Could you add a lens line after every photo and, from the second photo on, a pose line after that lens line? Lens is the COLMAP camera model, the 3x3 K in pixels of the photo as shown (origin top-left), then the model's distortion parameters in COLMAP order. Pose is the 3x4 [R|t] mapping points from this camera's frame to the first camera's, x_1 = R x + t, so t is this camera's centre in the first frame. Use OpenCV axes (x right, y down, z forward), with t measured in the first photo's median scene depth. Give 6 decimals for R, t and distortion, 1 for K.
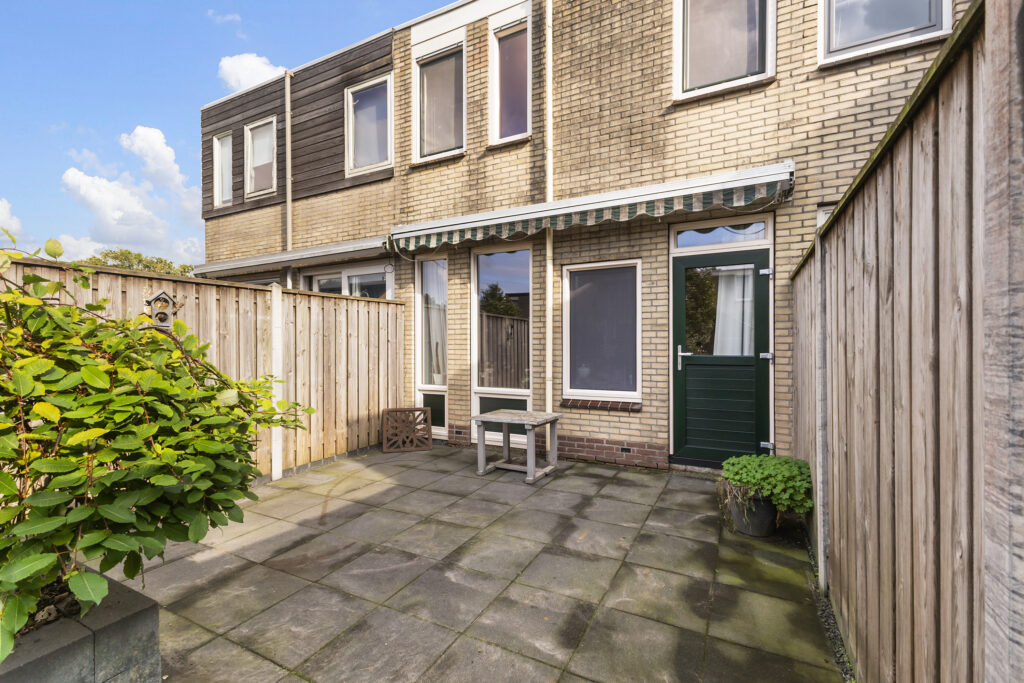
lens RADIAL K [[443.6, 0, 515.8], [0, 443.6, 342.9], [0, 0, 1]] dist [0.021811, -0.000040]
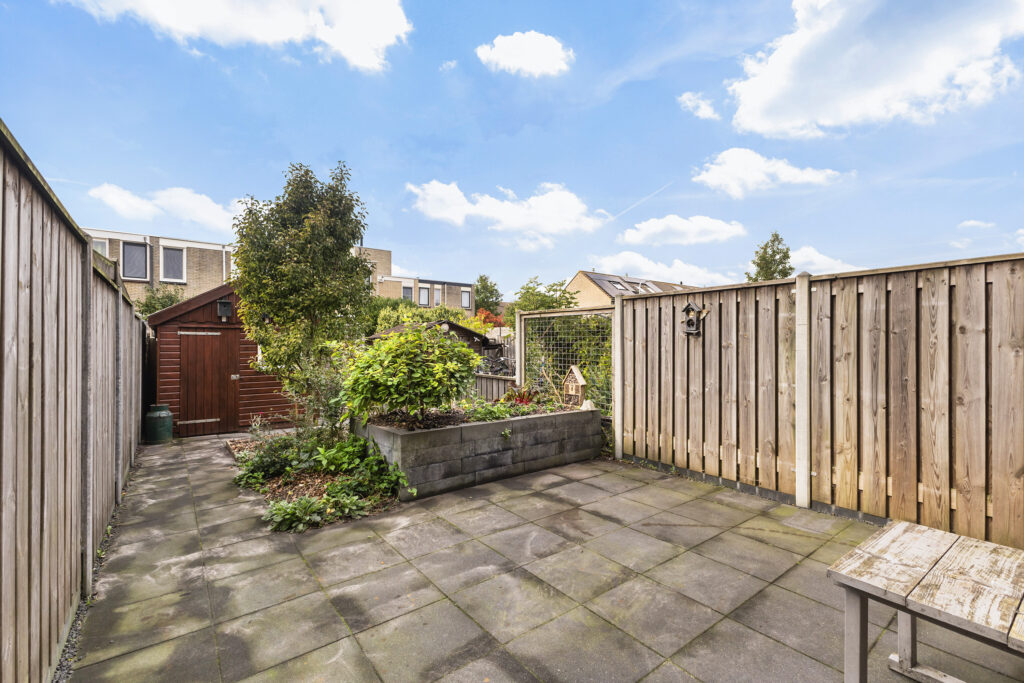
lens RADIAL K [[443.6, 0, 515.8], [0, 443.6, 342.9], [0, 0, 1]] dist [0.021811, -0.000040]
pose [[-0.418980, 0.003173, -0.907990, 0.689950], [0.007561, 0.999971, 0.000006, -0.007849], [0.907964, -0.006863, -0.418992, 1.327057]]
